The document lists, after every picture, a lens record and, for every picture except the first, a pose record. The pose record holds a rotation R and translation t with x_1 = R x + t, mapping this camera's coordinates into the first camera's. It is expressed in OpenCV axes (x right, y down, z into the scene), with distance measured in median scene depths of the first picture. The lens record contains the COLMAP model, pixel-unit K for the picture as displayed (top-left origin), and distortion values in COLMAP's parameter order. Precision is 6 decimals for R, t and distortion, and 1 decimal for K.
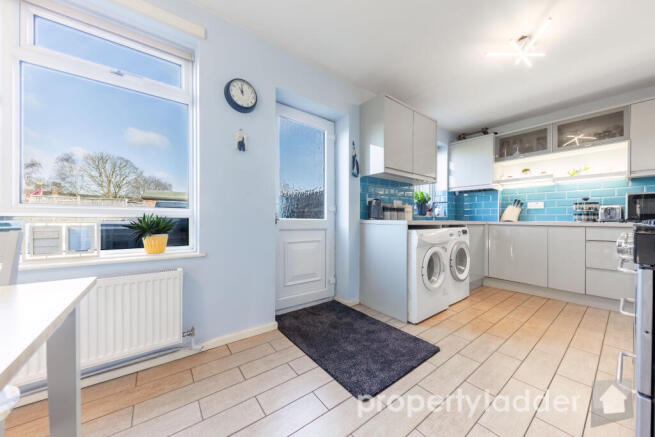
lens RADIAL K [[228.7, 0, 327.5], [0, 228.7, 218.5], [0, 0, 1]] dist [-0.002529, -0.000166]
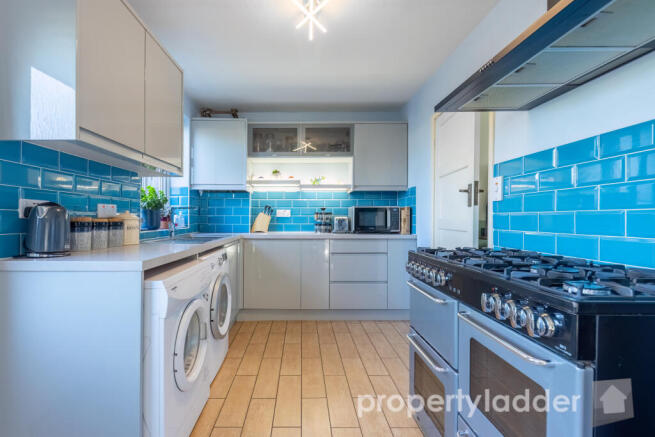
lens RADIAL K [[295.6, 0, 302.2], [0, 295.6, 216.3], [0, 0, 1]] dist [0.001320, -0.000031]
pose [[0.608098, -0.000597, 0.793861, 0.057570], [0.000067, 1.000000, 0.000701, -0.051020], [-0.793862, -0.000373, 0.608098, 0.276552]]
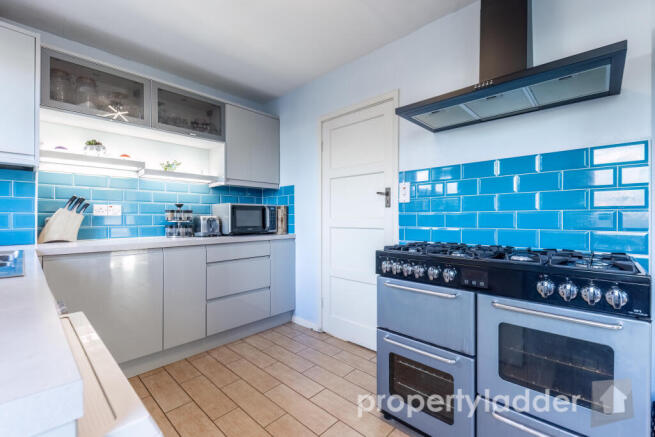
lens RADIAL K [[285.0, 0, 339.6], [0, 285.0, 218.3], [0, 0, 1]] dist [0.001163, -0.000015]
pose [[-0.182866, -0.007673, 0.983108, 0.125823], [-0.003156, 0.999969, 0.007218, -0.048493], [-0.983133, -0.001783, -0.182885, 0.620542]]
